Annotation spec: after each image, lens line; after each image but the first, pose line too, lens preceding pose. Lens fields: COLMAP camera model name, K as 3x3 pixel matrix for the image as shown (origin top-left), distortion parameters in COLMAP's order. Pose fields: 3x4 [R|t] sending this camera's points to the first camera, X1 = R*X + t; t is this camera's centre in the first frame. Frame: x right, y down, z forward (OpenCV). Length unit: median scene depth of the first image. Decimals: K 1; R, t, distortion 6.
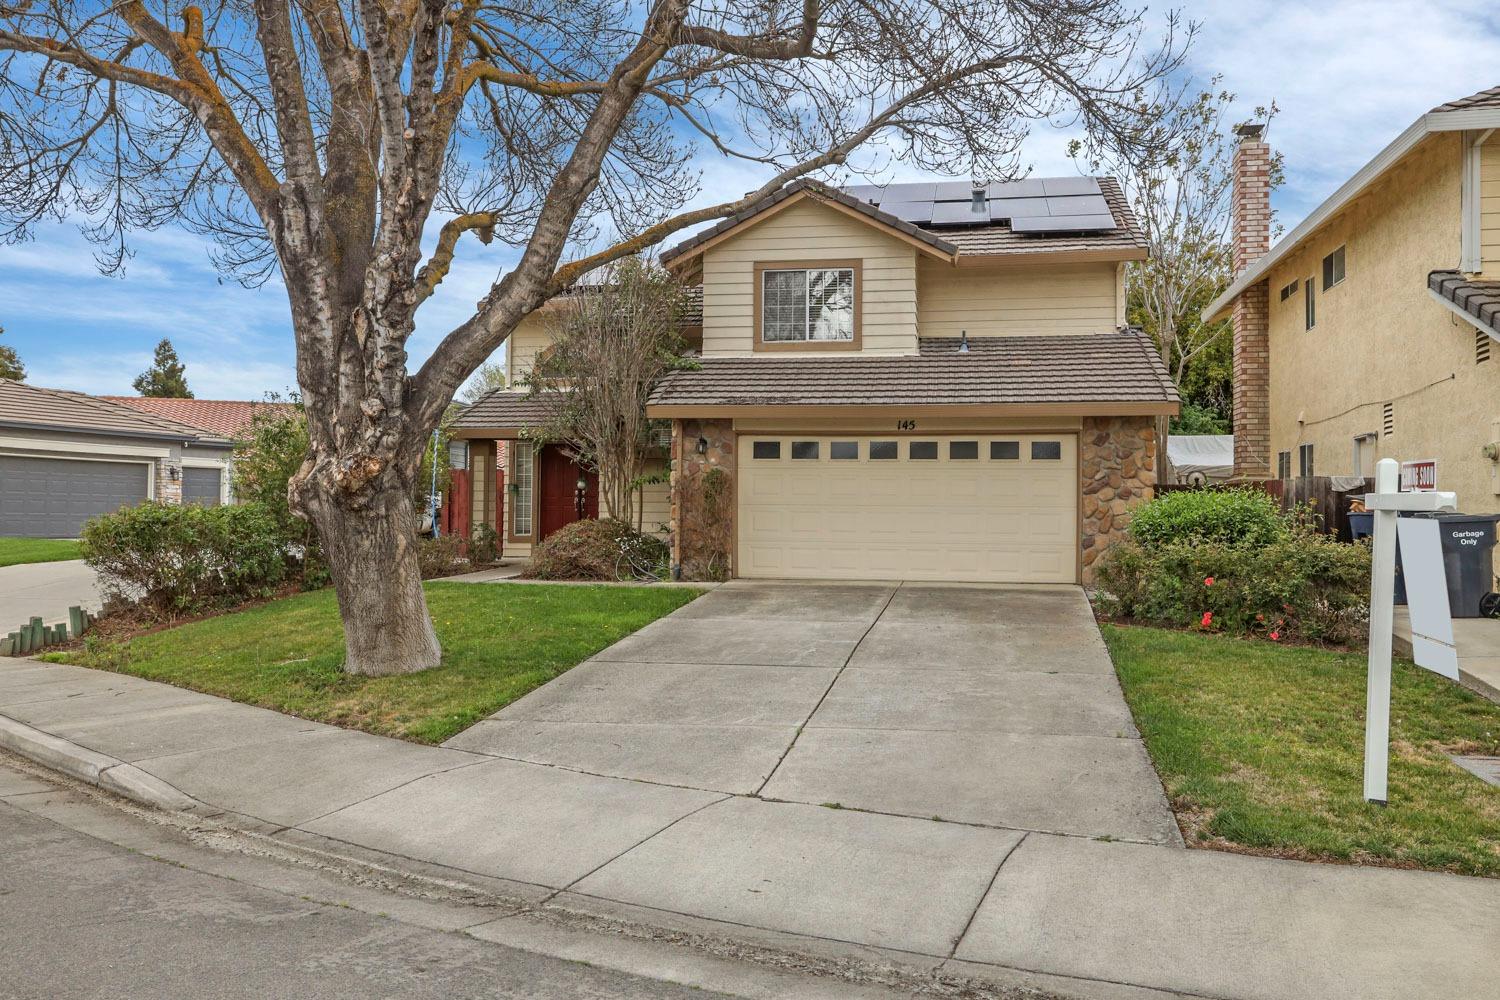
lens RADIAL K [[1269.7, 0, 747.4], [0, 1269.7, 496.8], [0, 0, 1]] dist [0.000715, -0.010671]
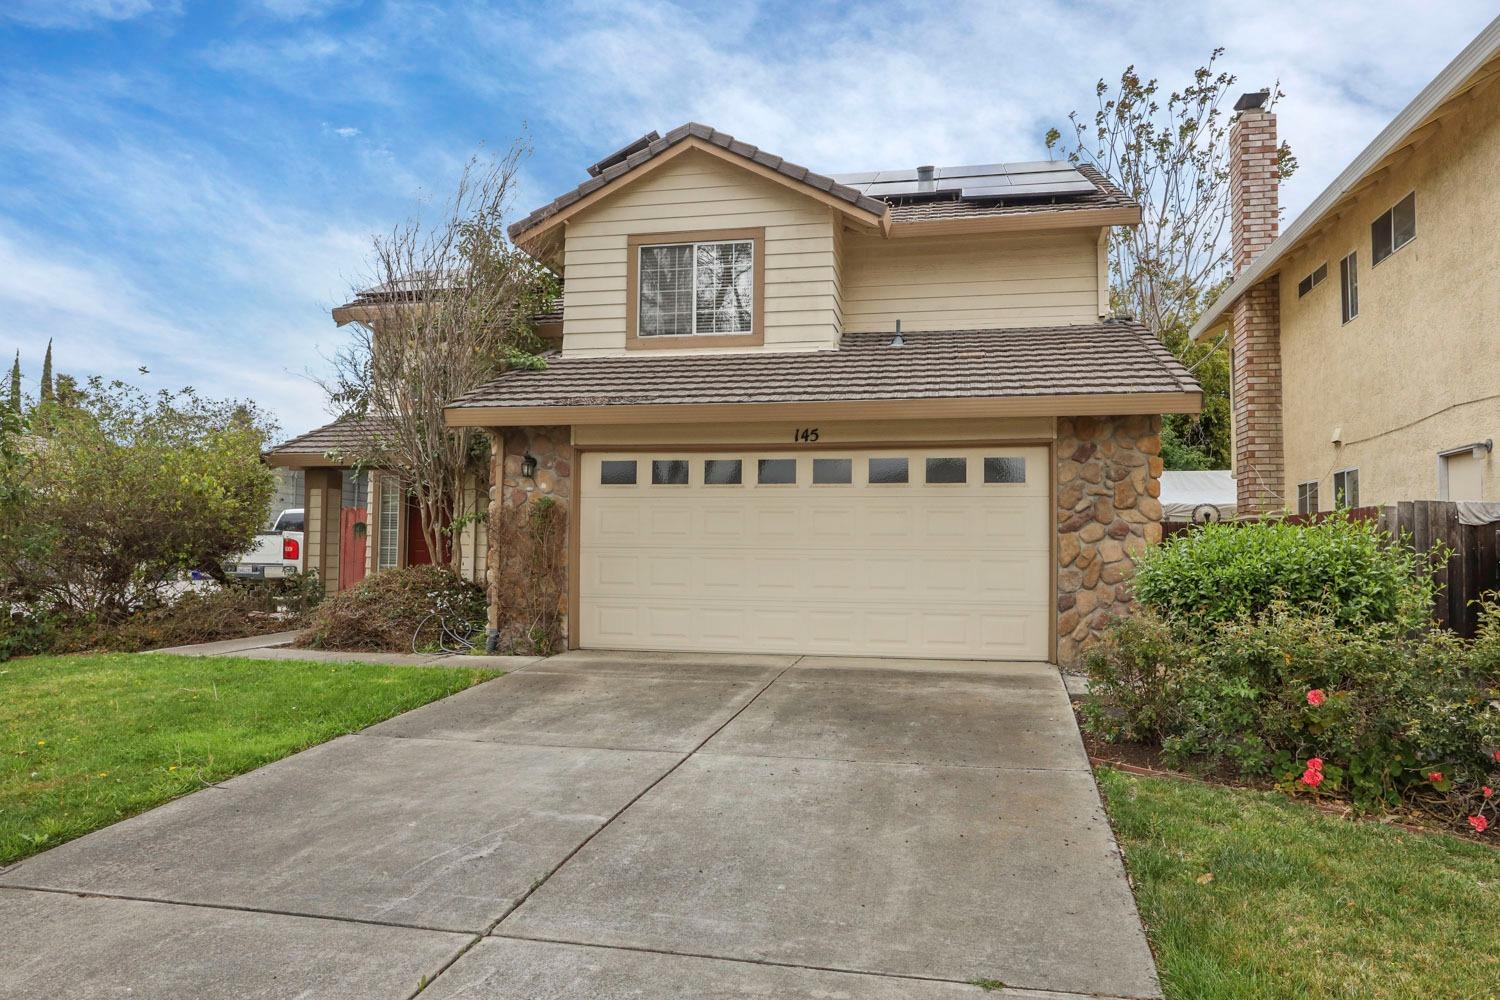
lens RADIAL K [[1034.4, 0, 754.4], [0, 1034.4, 511.6], [0, 0, 1]] dist [-0.027994, 0.011461]
pose [[0.999760, 0.000511, -0.021909, 0.101909], [-0.001236, 0.999451, -0.033106, 0.005047], [0.021880, 0.033125, 0.999212, 0.397593]]
